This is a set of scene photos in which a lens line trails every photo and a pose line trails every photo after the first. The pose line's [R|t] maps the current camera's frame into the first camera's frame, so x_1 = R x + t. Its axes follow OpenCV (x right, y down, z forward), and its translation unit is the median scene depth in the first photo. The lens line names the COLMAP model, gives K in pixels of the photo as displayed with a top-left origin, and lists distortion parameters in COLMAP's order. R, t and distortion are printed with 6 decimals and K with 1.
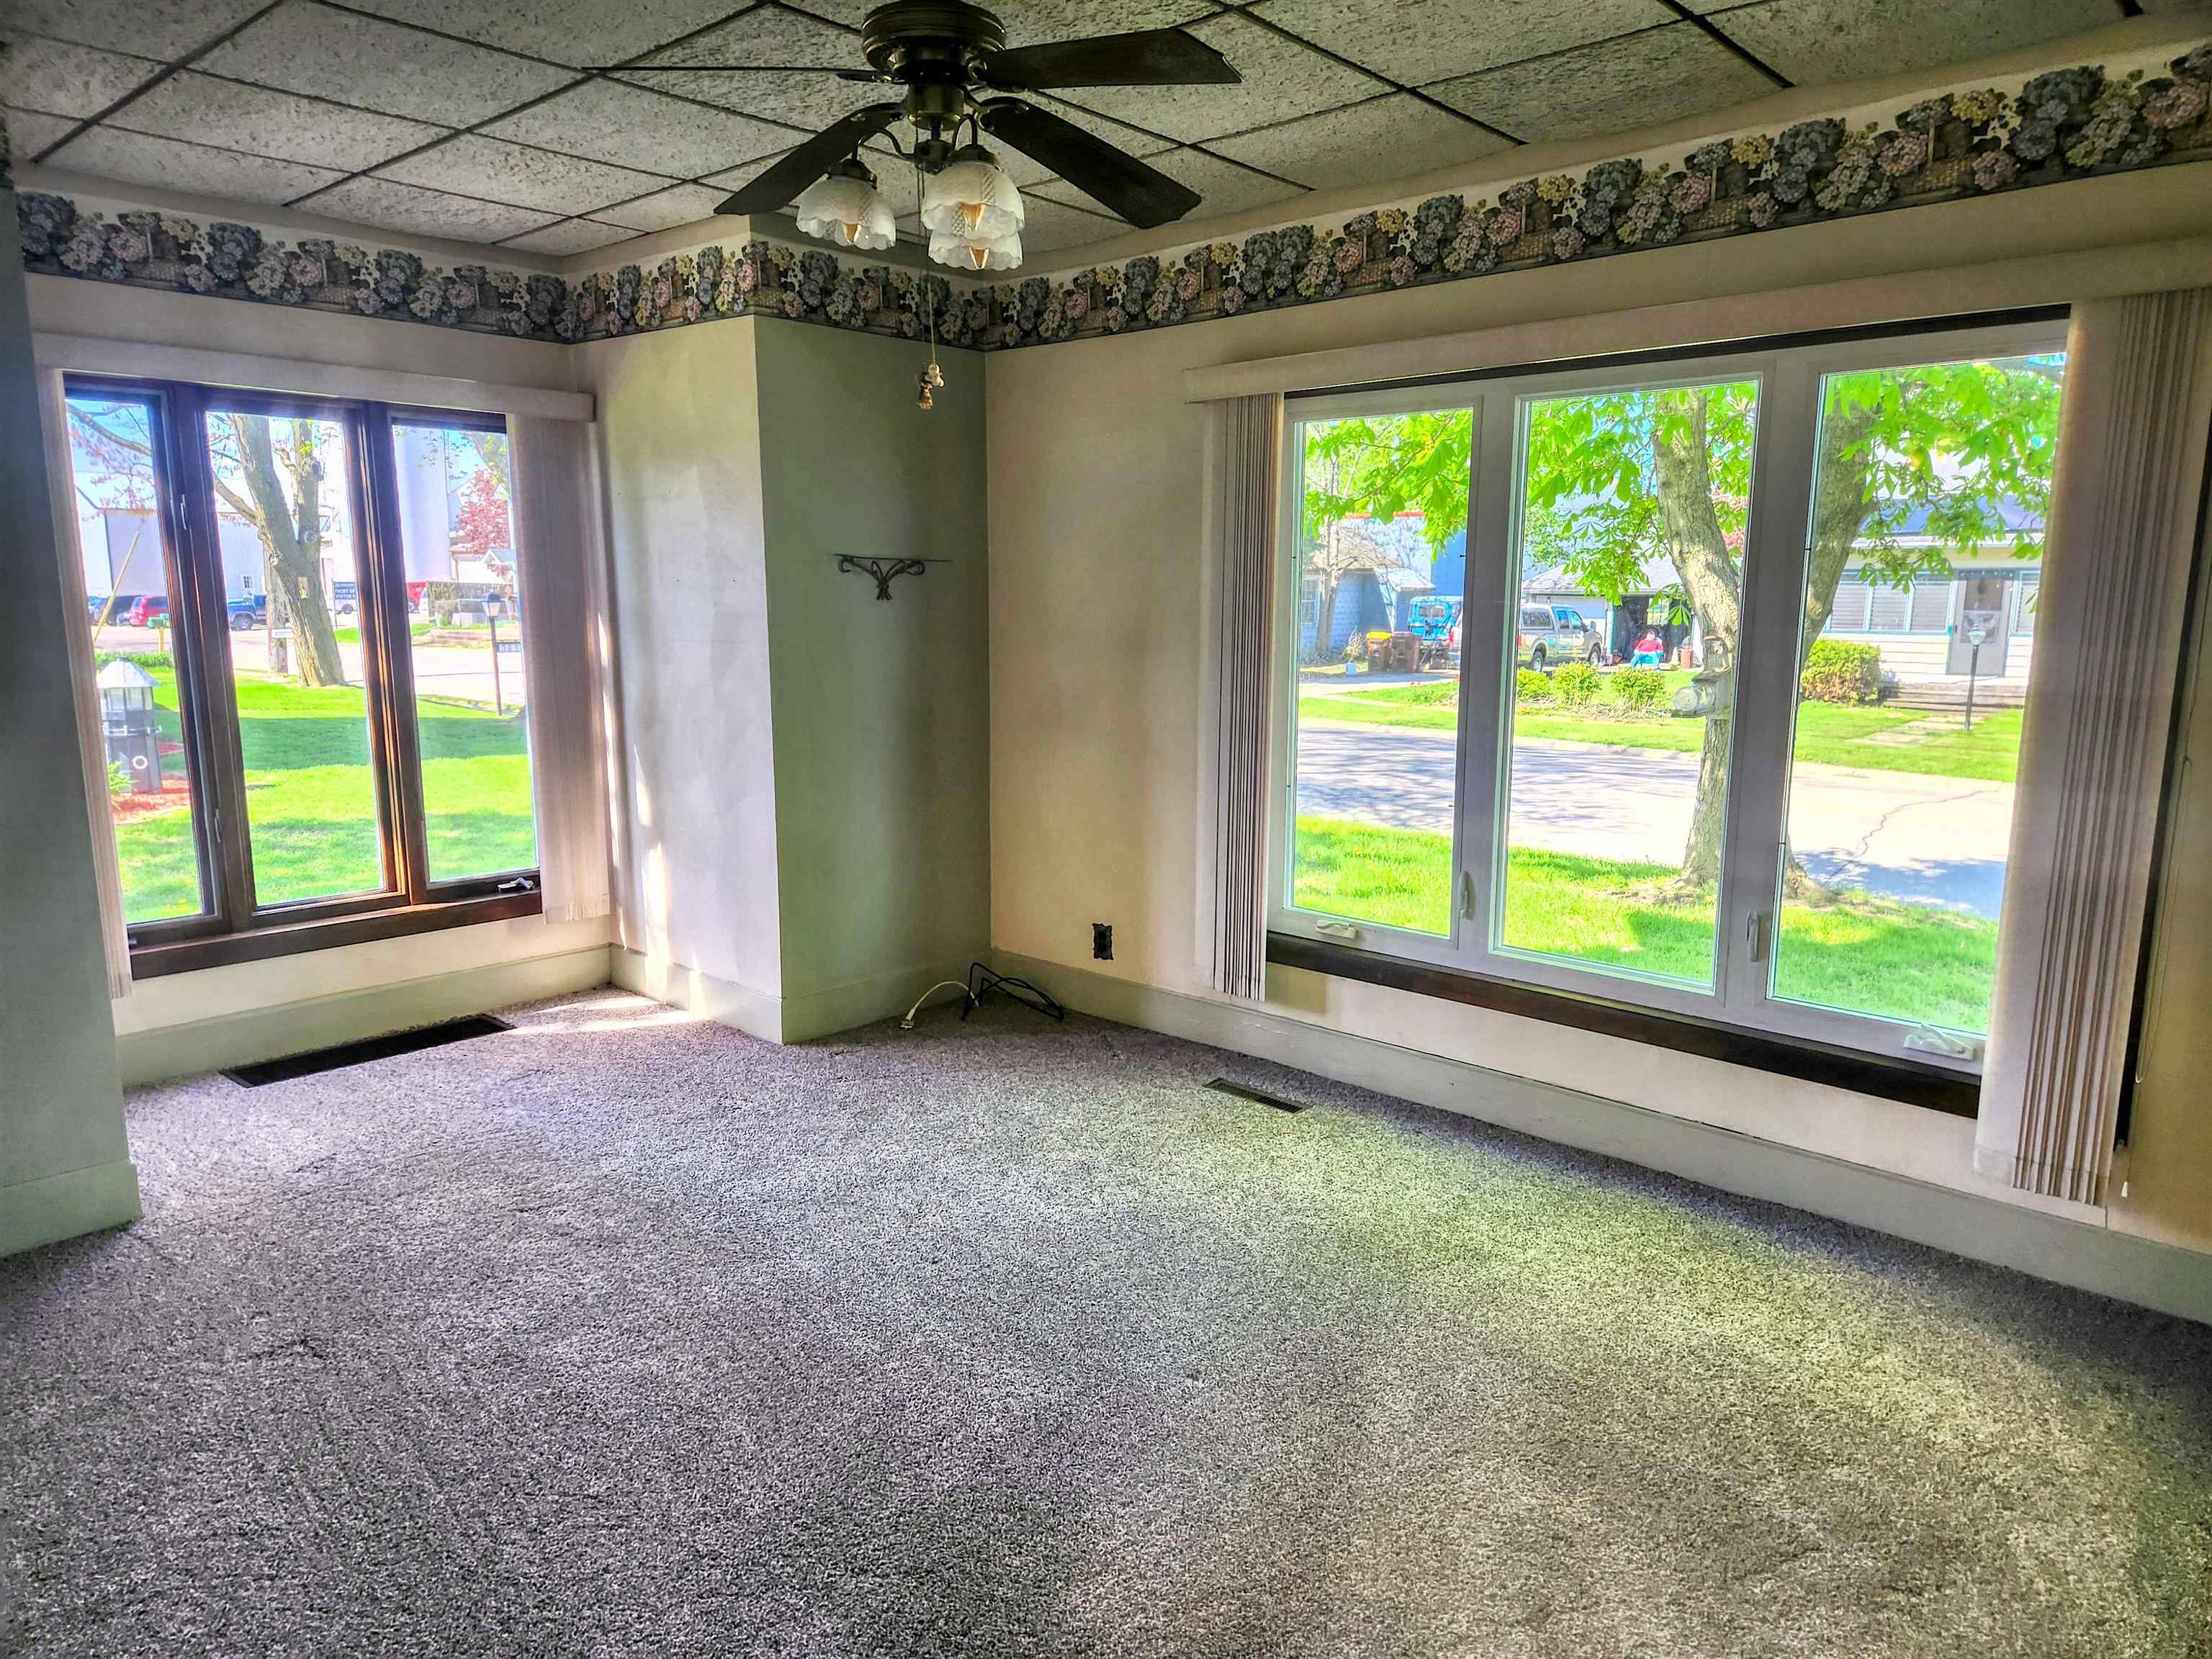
lens RADIAL K [[1456.1, 0, 1115.9], [0, 1456.1, 830.2], [0, 0, 1]] dist [0.032820, -0.051051]
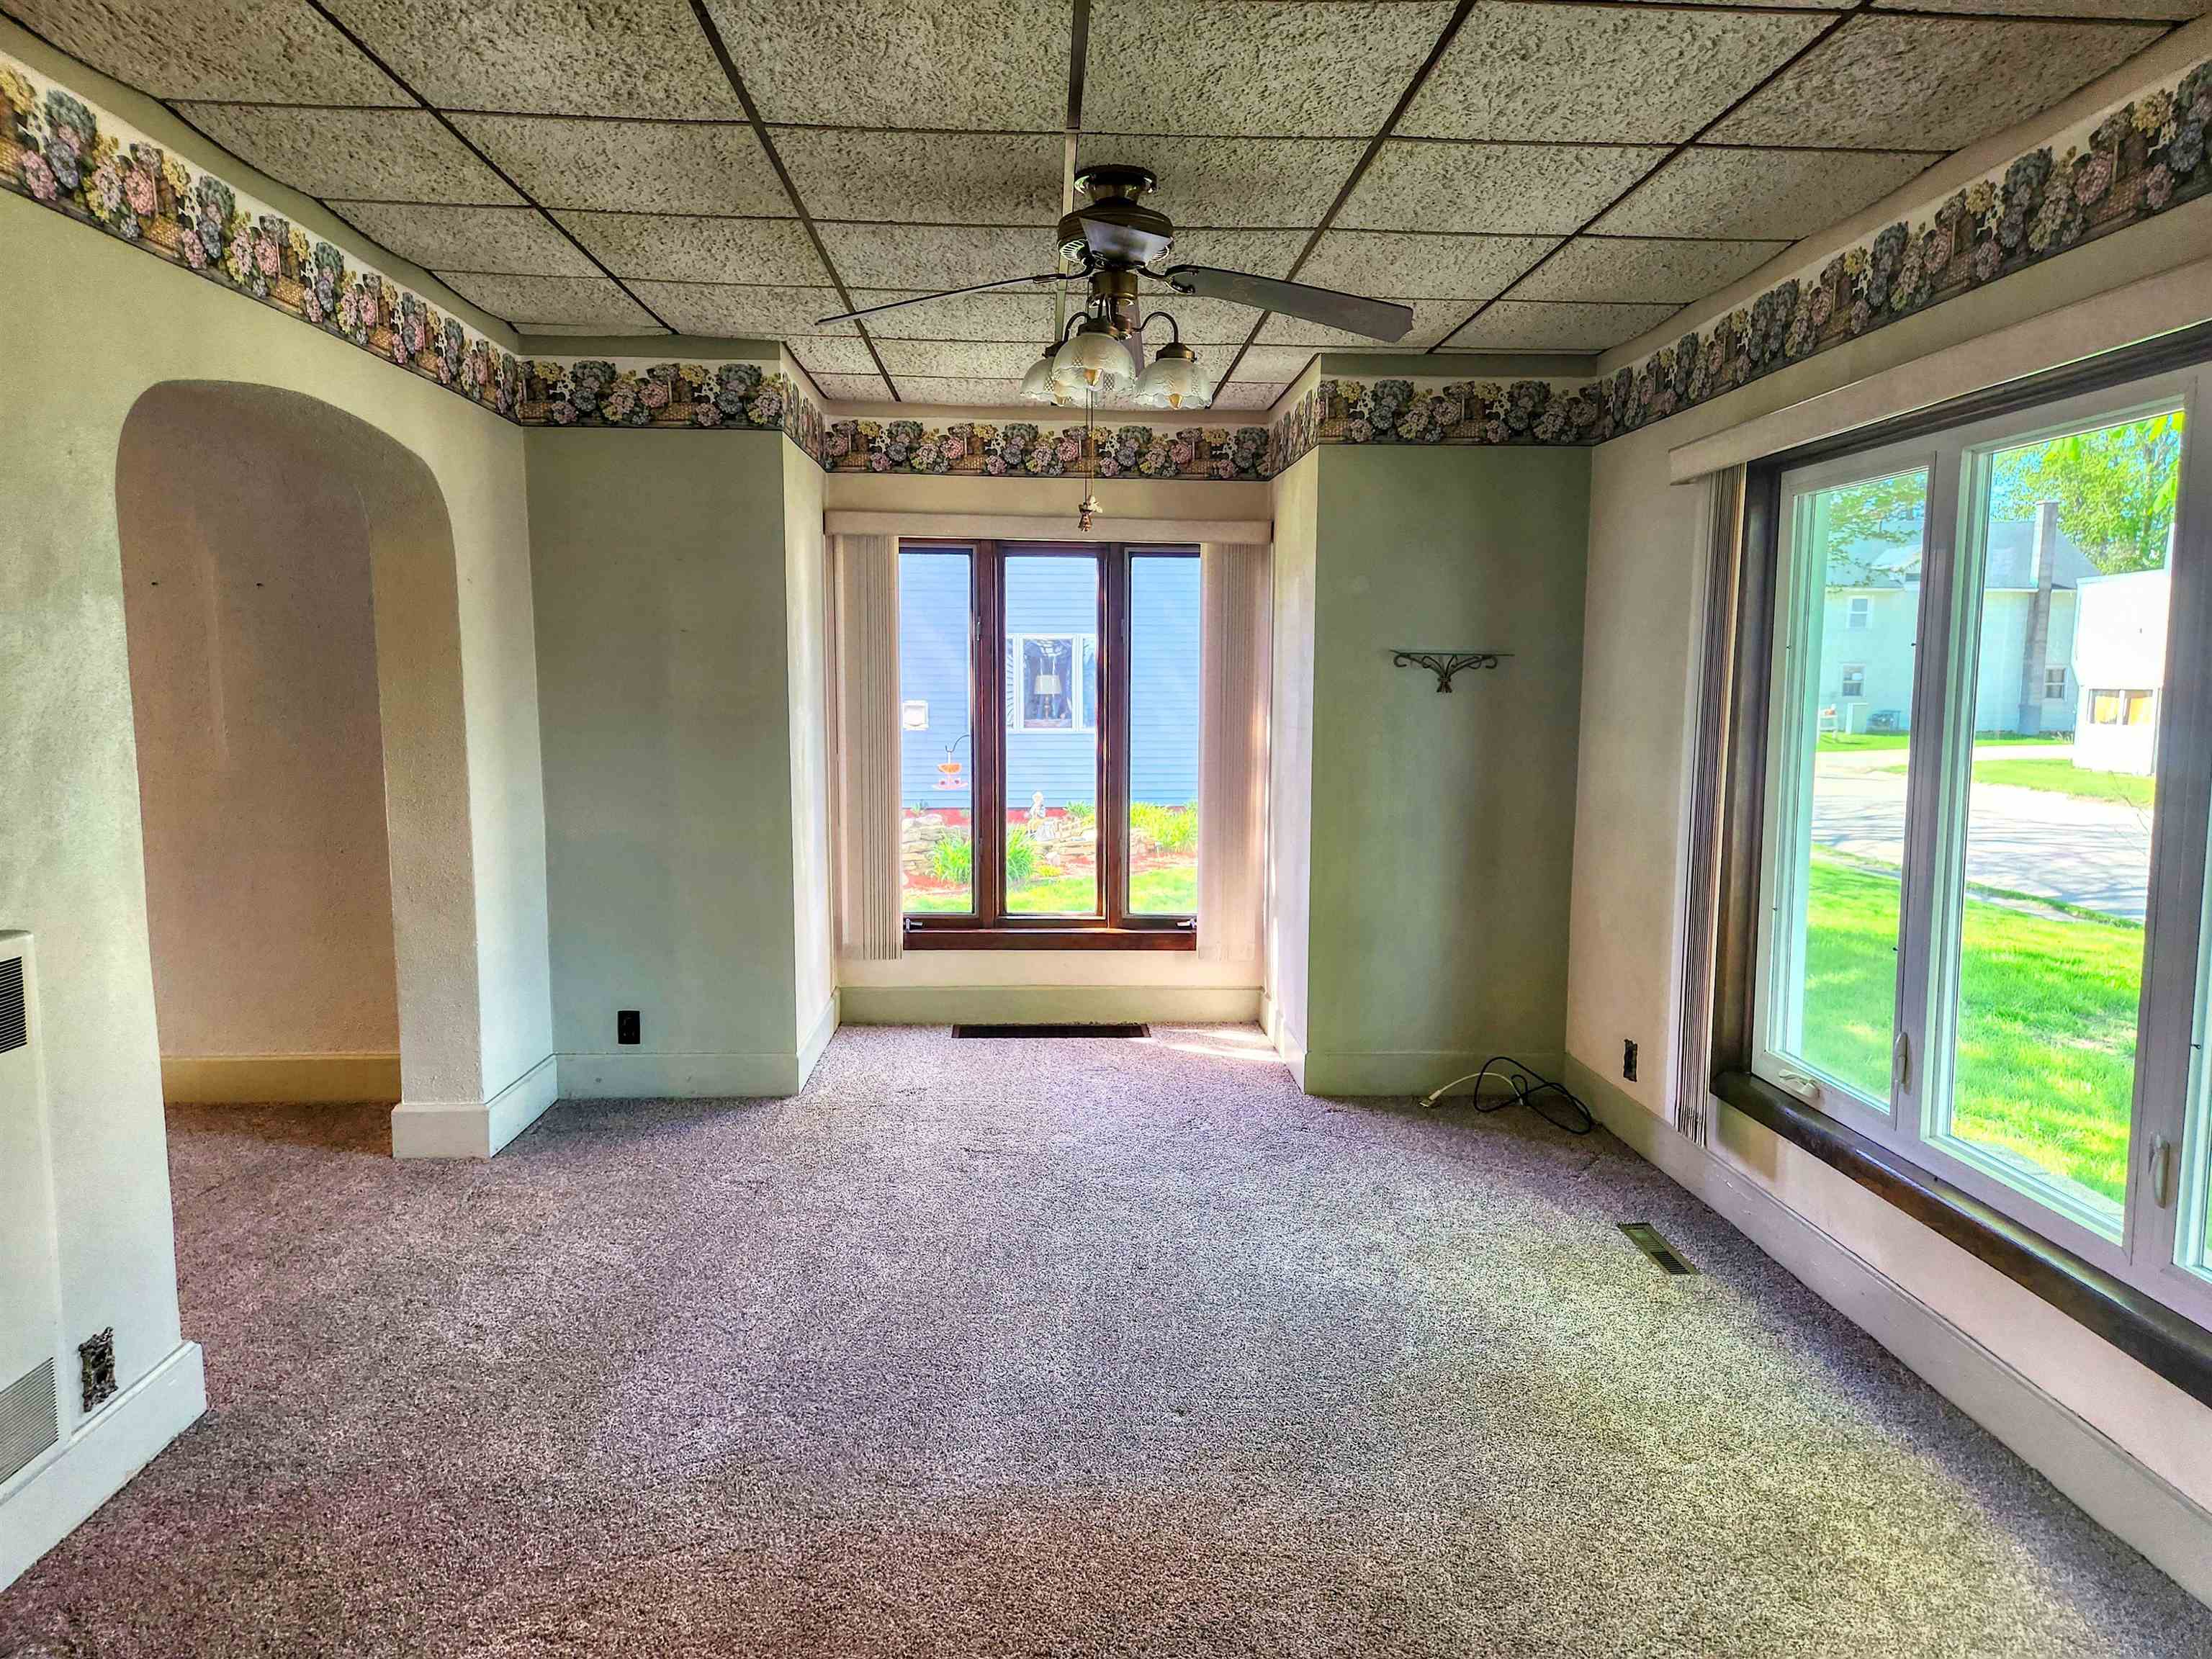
lens RADIAL K [[1456.1, 0, 1045.1], [0, 1456.1, 810.5], [0, 0, 1]] dist [0.032820, -0.051051]
pose [[0.689250, 0.065641, -0.721544, 0.446466], [-0.118871, 0.992637, -0.023248, -0.016890], [0.714706, 0.101794, 0.691978, 0.084915]]
